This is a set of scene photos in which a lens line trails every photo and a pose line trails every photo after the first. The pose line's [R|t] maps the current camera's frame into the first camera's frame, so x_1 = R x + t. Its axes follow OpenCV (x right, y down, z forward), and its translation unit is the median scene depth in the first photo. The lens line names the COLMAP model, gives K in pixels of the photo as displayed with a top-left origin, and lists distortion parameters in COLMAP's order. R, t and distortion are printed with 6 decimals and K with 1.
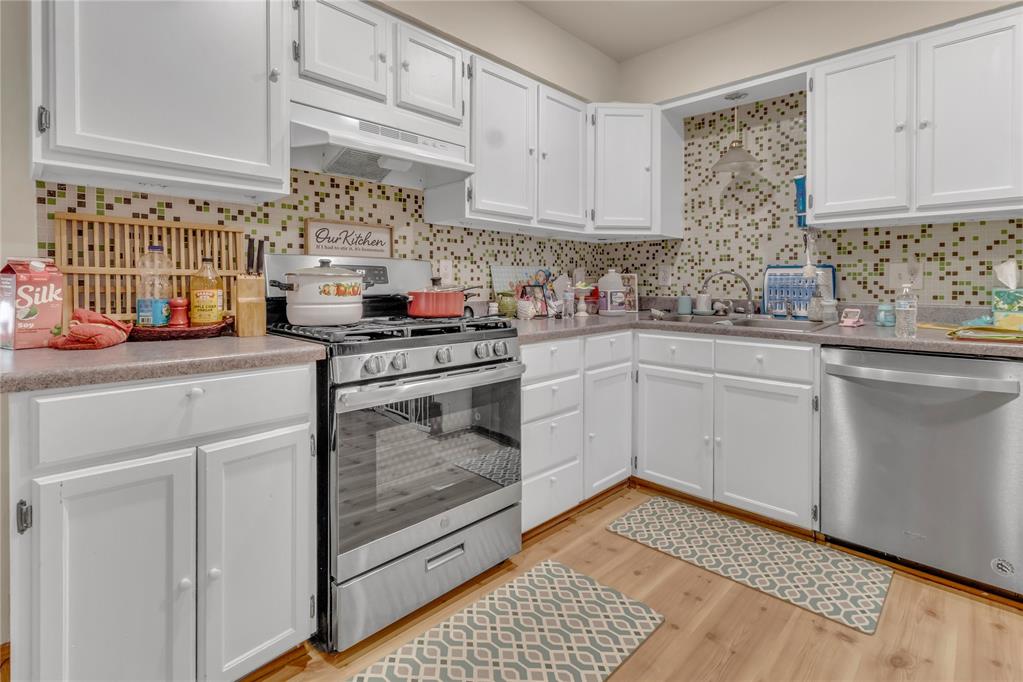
lens RADIAL K [[475.9, 0, 534.7], [0, 475.9, 286.4], [0, 0, 1]] dist [0.002666, 0.000792]
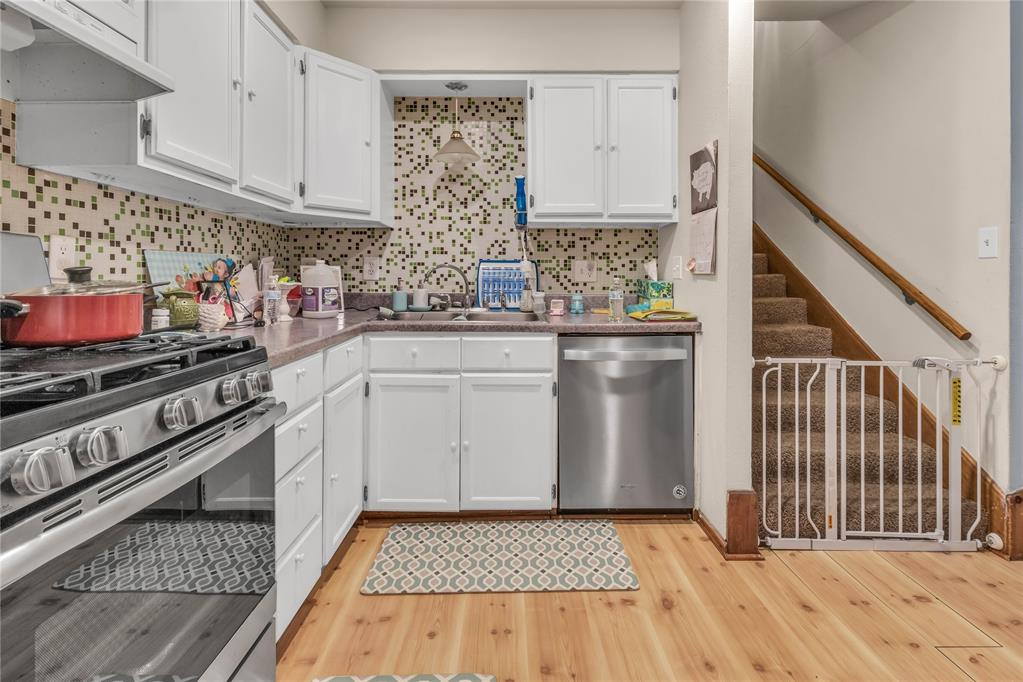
lens RADIAL K [[475.9, 0, 502.2], [0, 475.9, 275.1], [0, 0, 1]] dist [0.002666, 0.000792]
pose [[0.738727, 0.001000, 0.674004, -0.179106], [0.005960, 0.999950, -0.008015, -0.002554], [-0.673978, 0.009938, 0.738684, 0.231573]]
